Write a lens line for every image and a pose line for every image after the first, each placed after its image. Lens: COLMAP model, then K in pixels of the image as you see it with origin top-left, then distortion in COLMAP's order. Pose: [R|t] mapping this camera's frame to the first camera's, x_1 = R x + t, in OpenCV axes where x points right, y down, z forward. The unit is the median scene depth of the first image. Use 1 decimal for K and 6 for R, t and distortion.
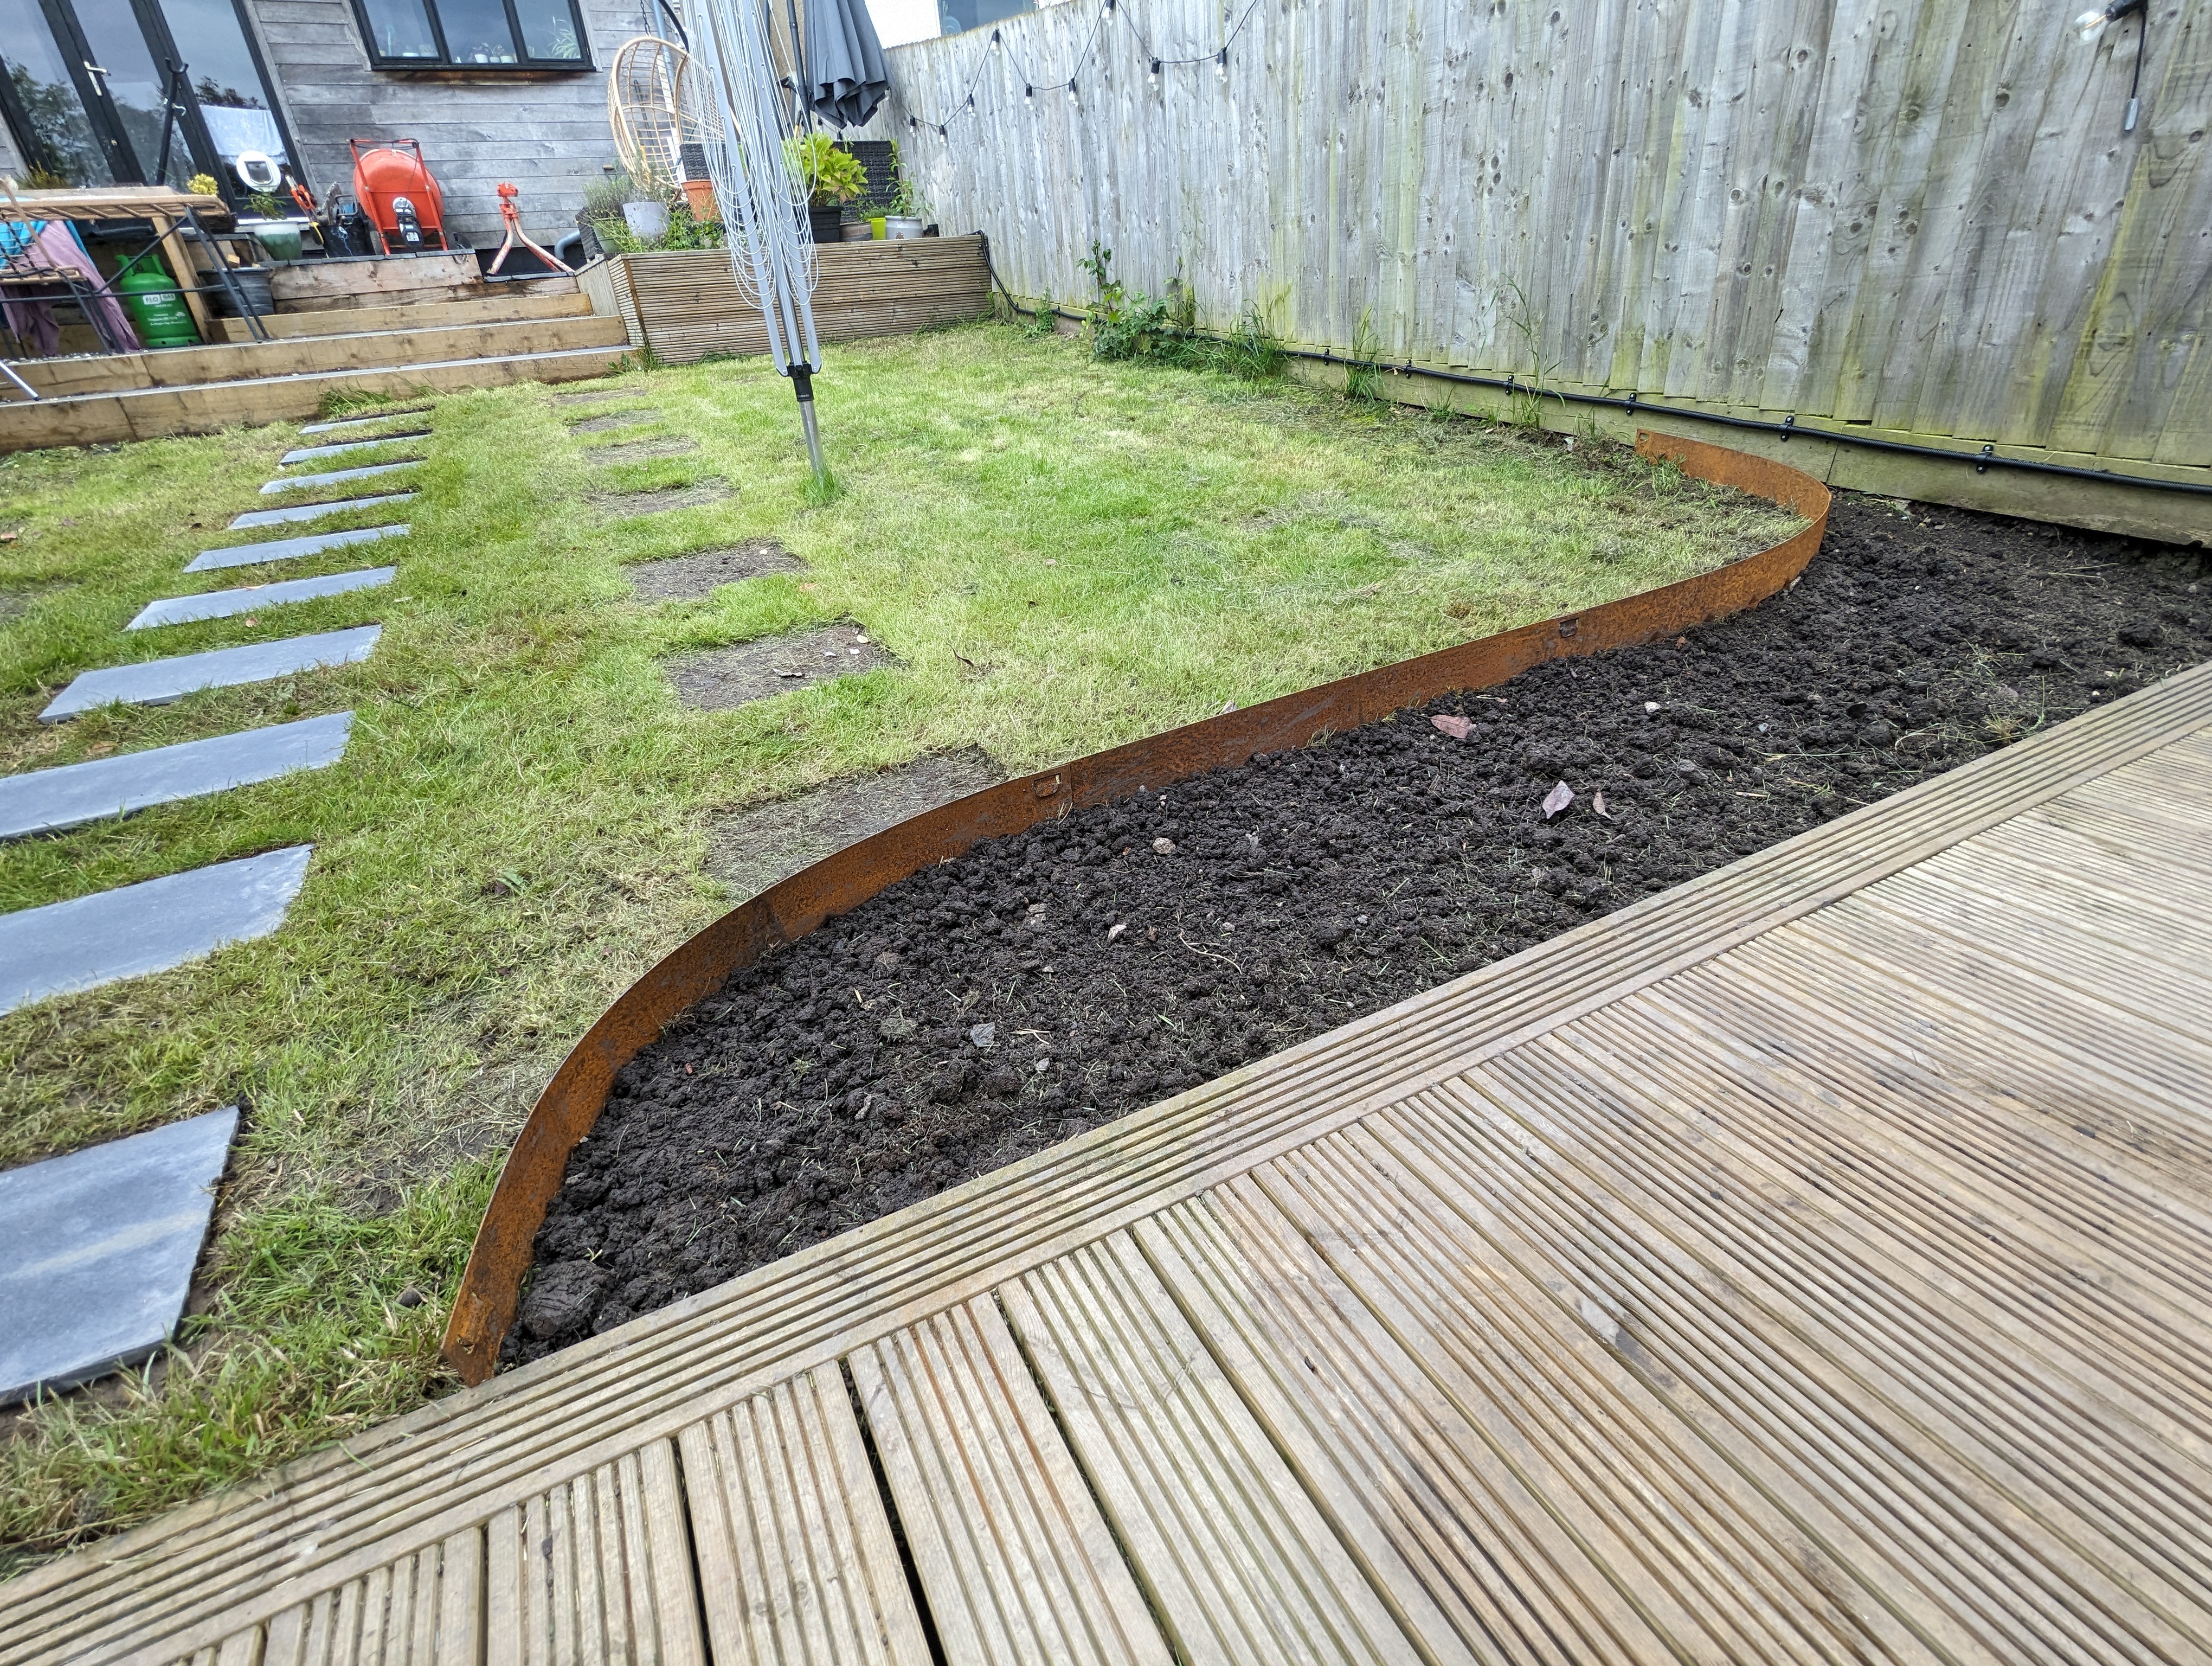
lens RADIAL K [[1051.8, 0, 1105.0], [0, 1051.8, 839.5], [0, 0, 1]] dist [-0.000812, 0.000074]
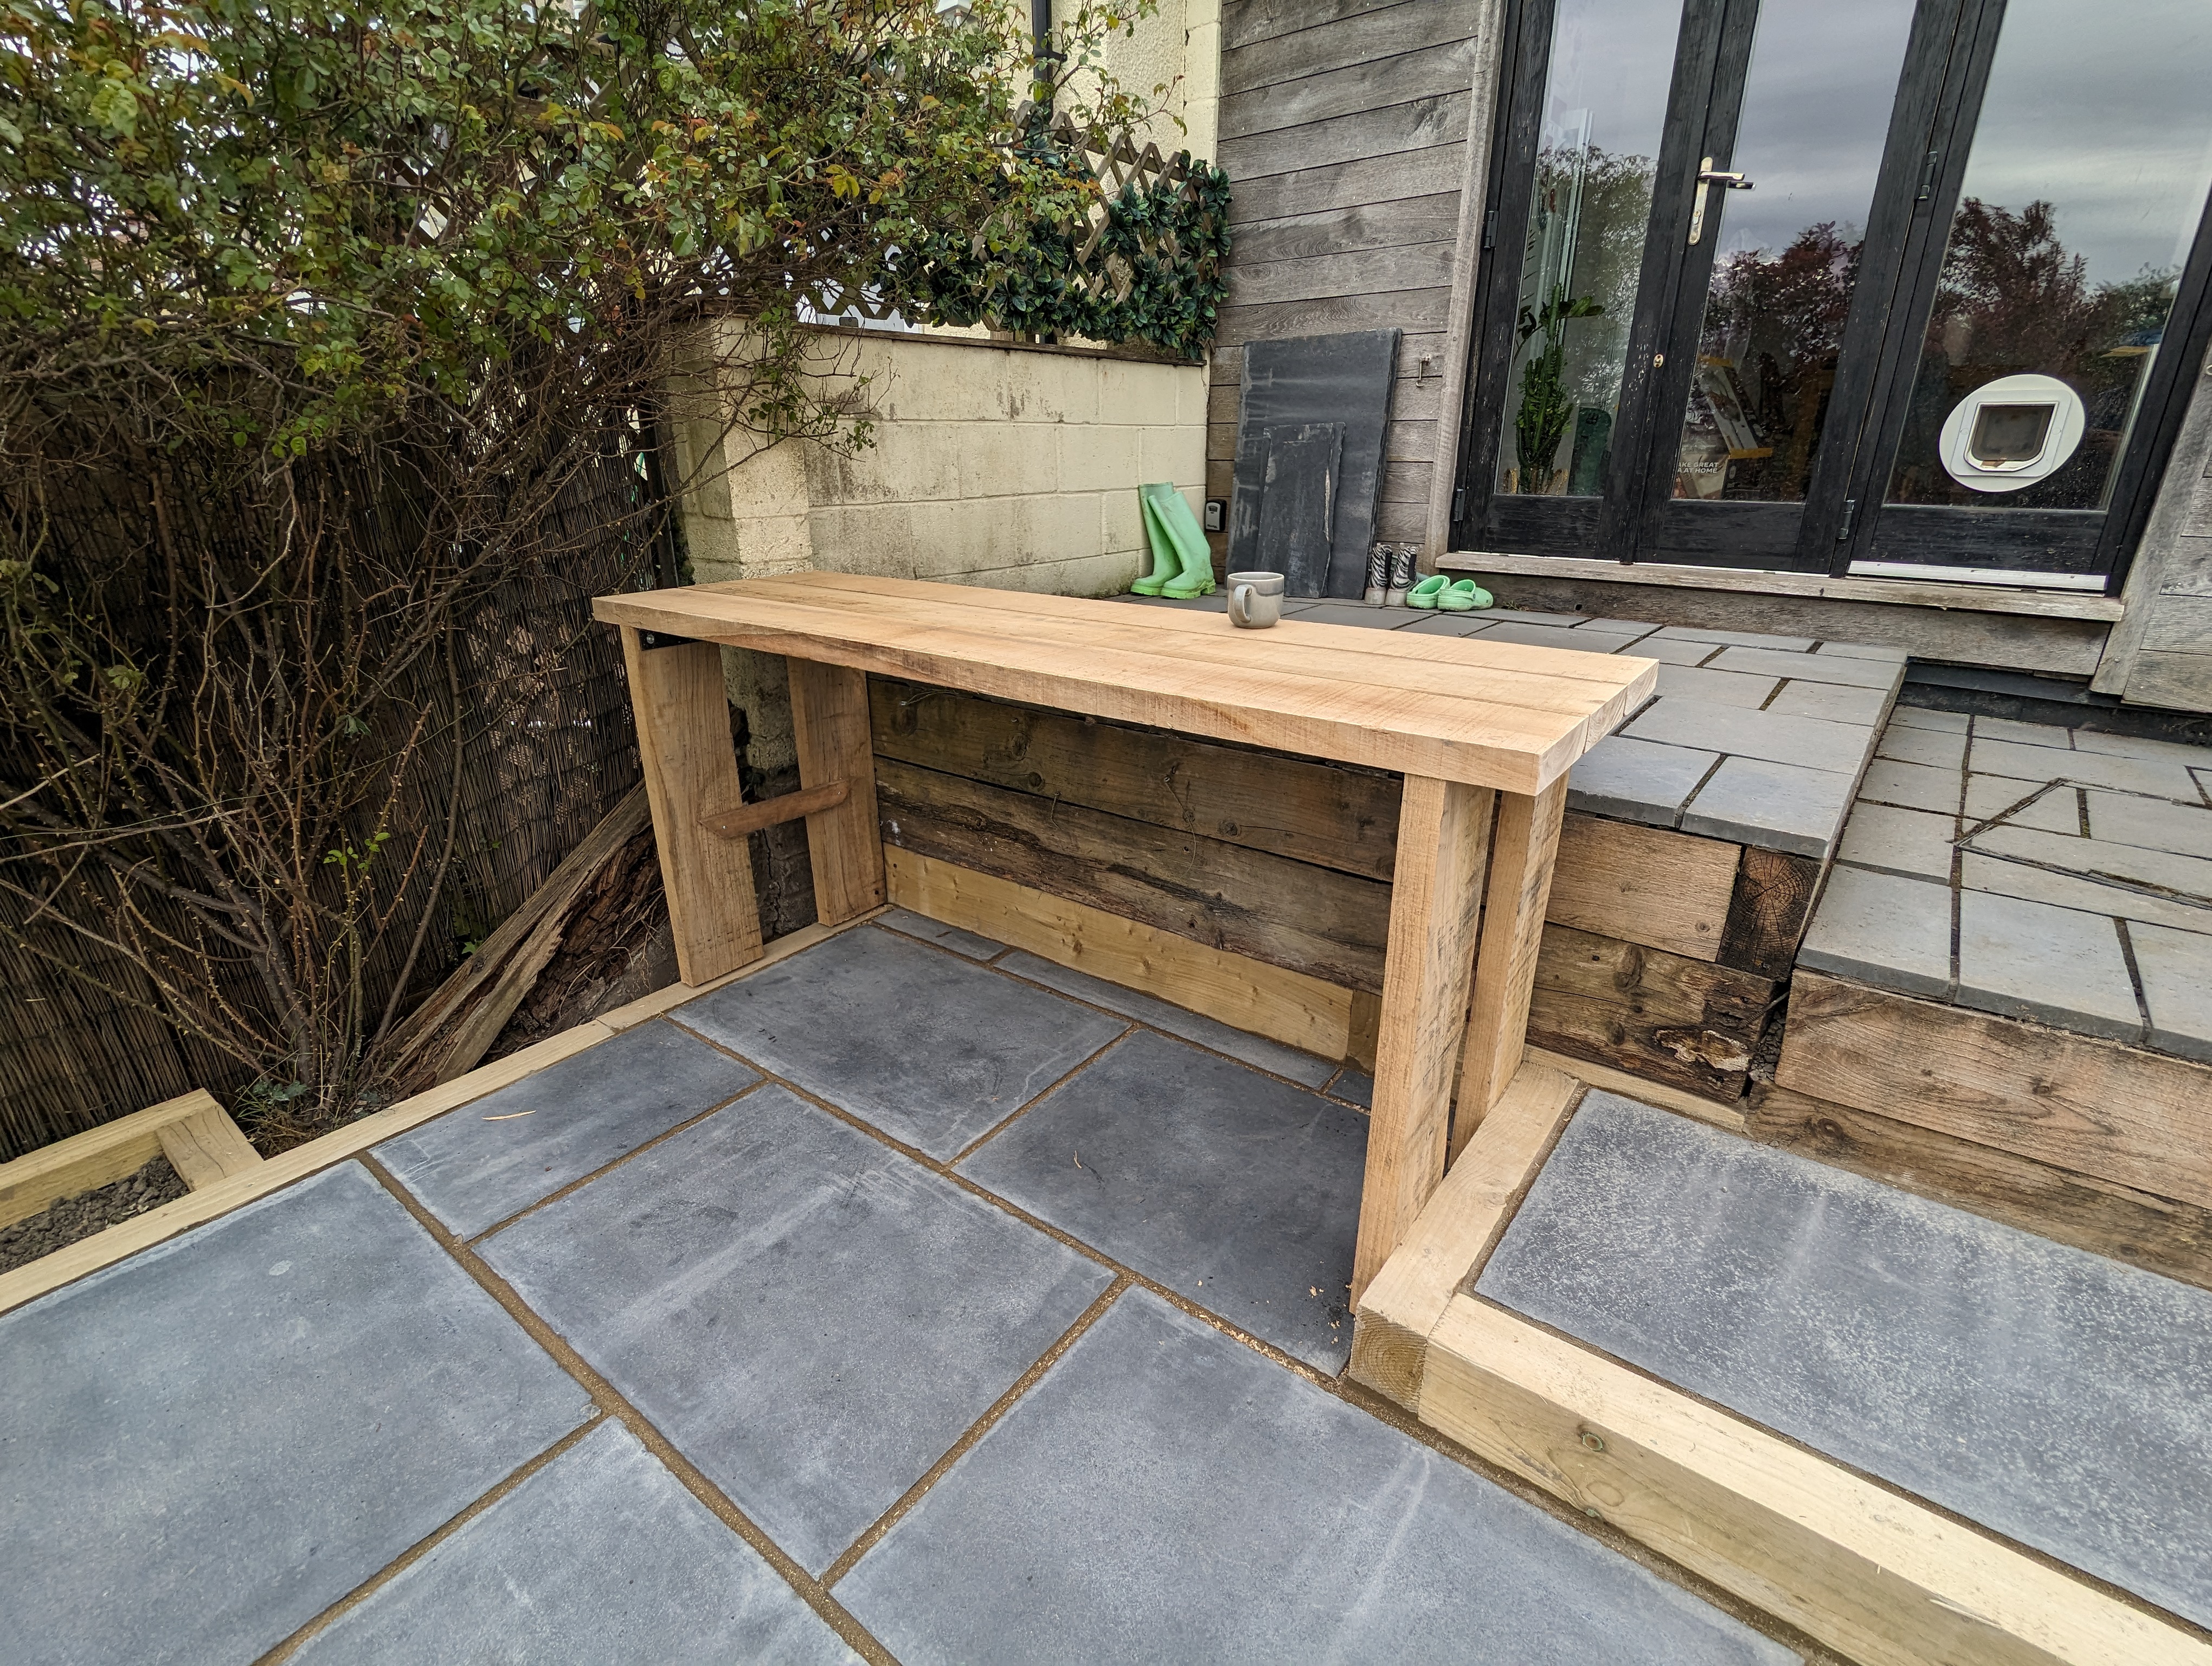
lens RADIAL K [[1051.8, 0, 1103.2], [0, 1051.8, 833.7], [0, 0, 1]] dist [-0.000812, 0.000074]
pose [[0.359889, 0.389503, -0.847801, -1.698092], [-0.458835, 0.865097, 0.202675, -1.357574], [0.812373, 0.316061, 0.490057, 1.910018]]
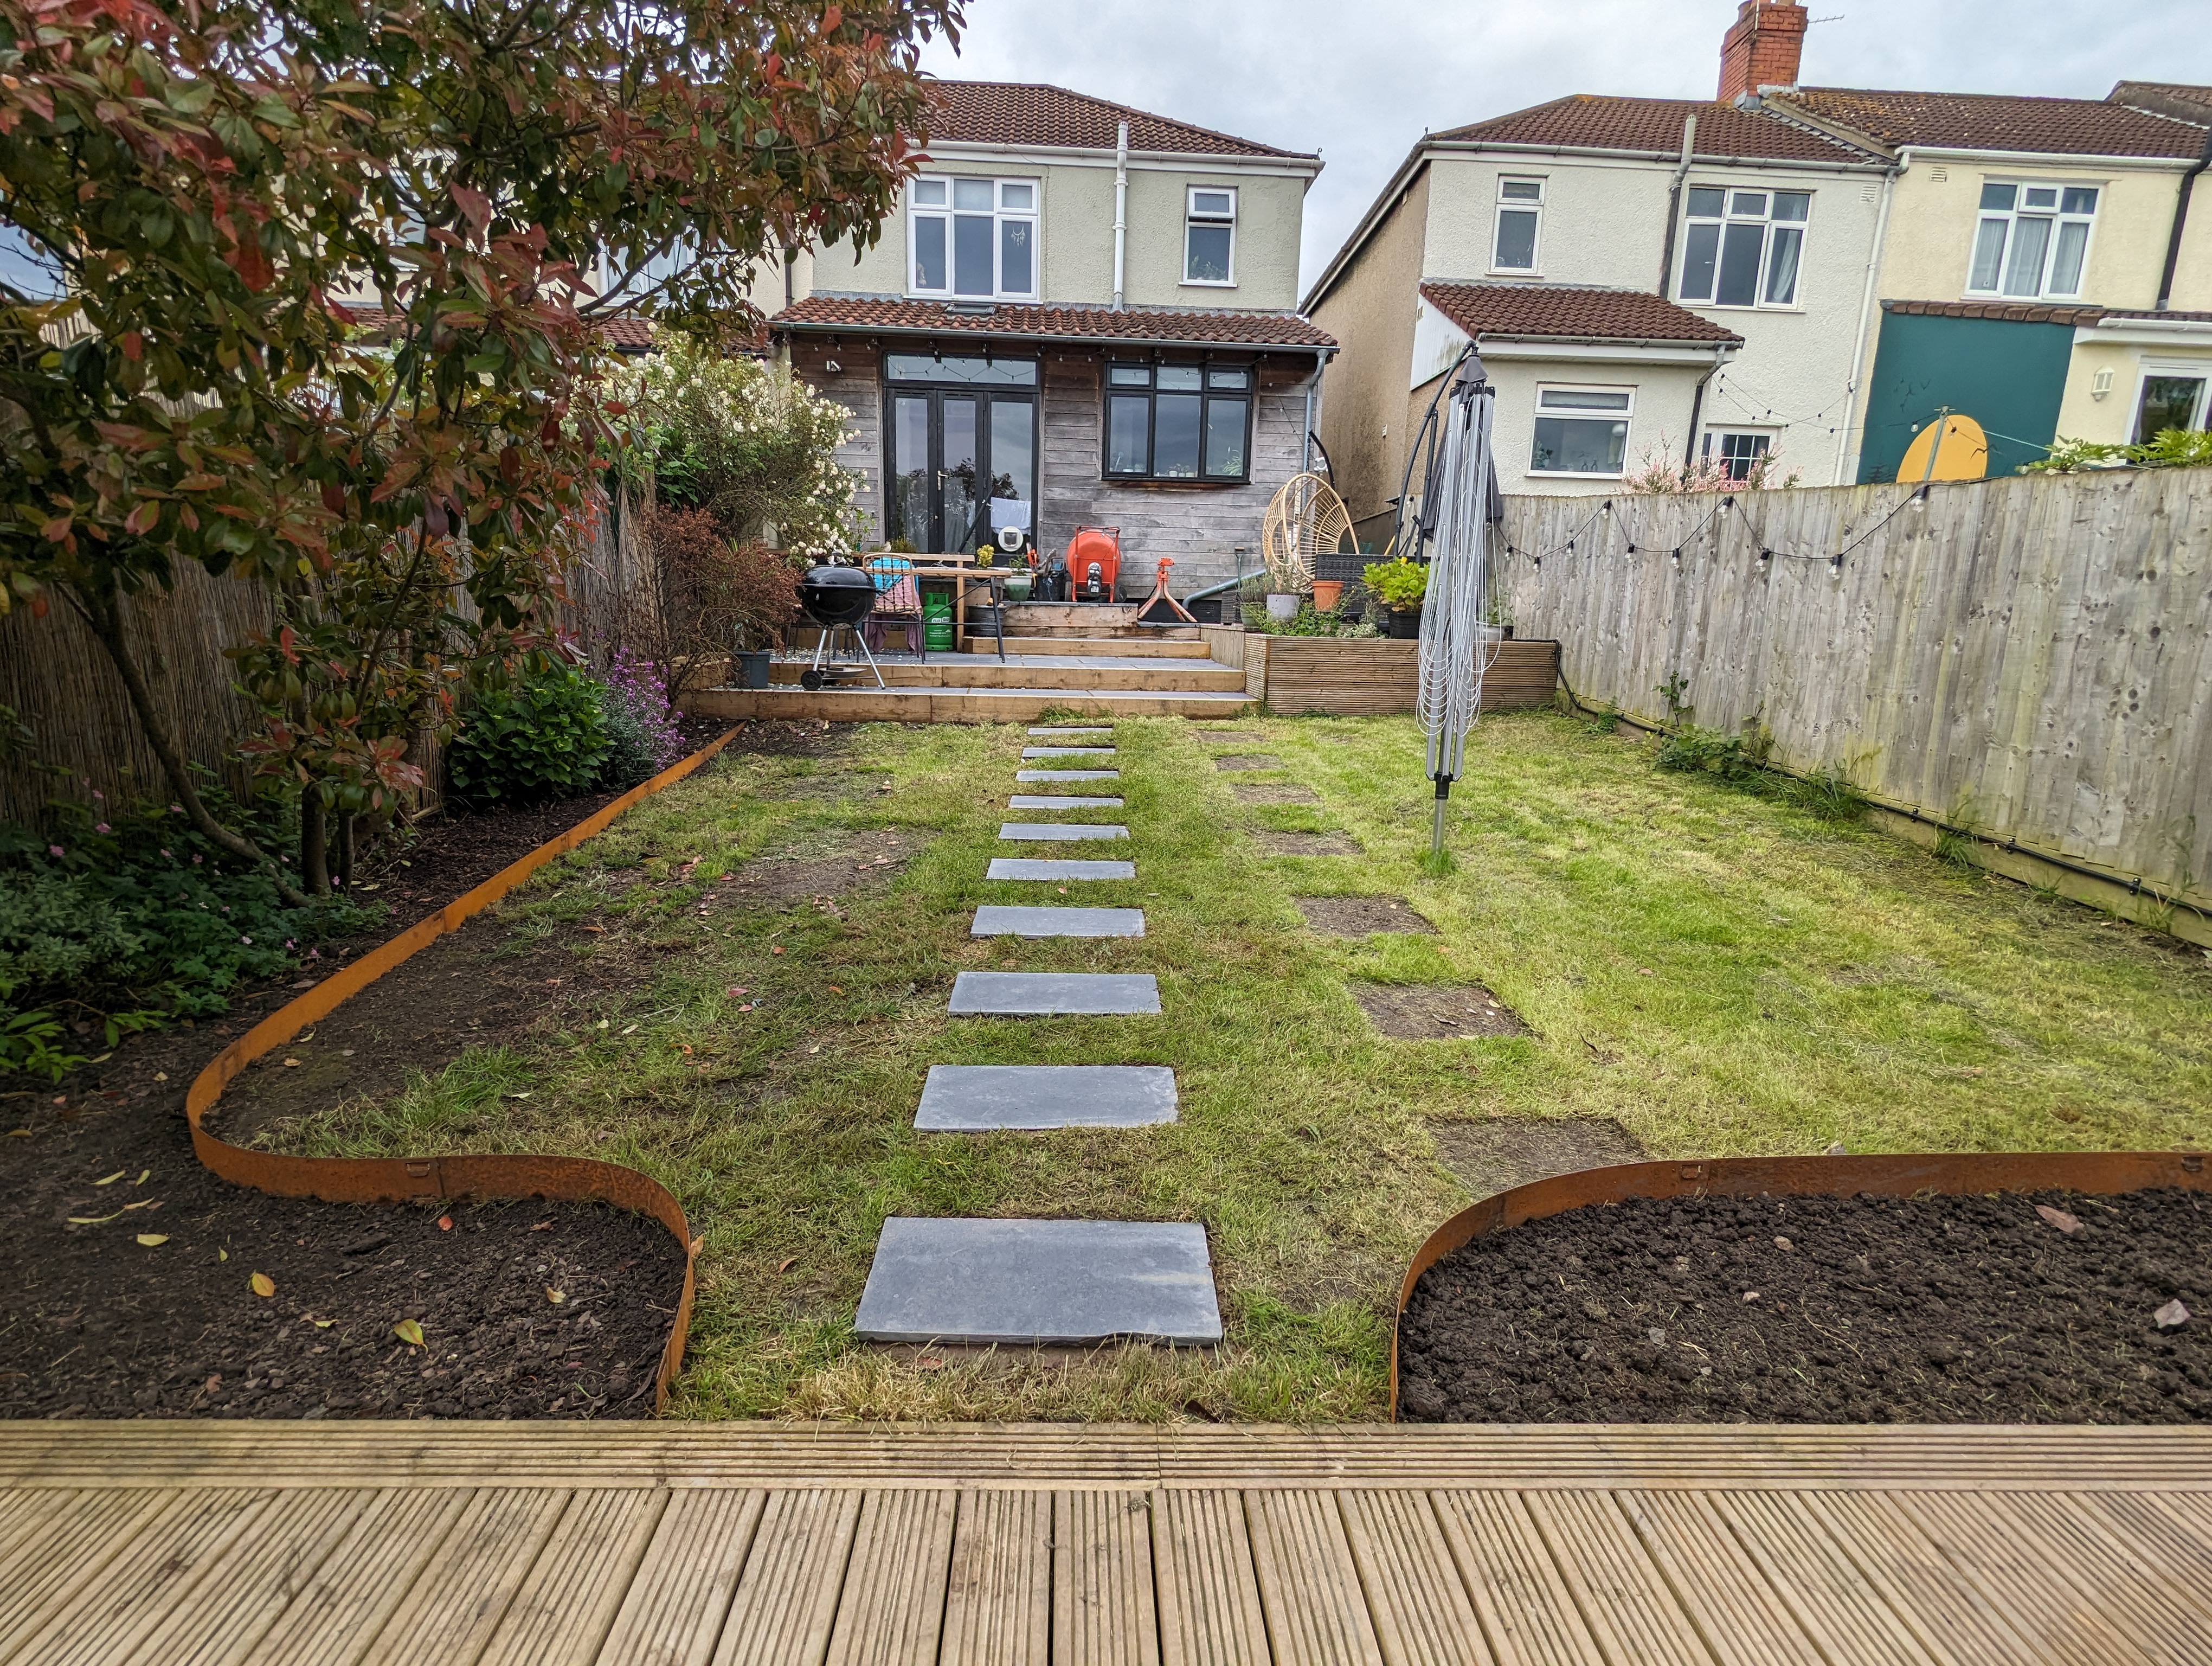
lens RADIAL K [[1051.8, 0, 1103.1], [0, 1051.8, 838.2], [0, 0, 1]] dist [-0.000812, 0.000074]
pose [[0.898538, 0.178615, -0.400908, -0.136783], [-0.279321, 0.937301, -0.208438, 0.021414], [0.338541, 0.299271, 0.892091, -0.314083]]
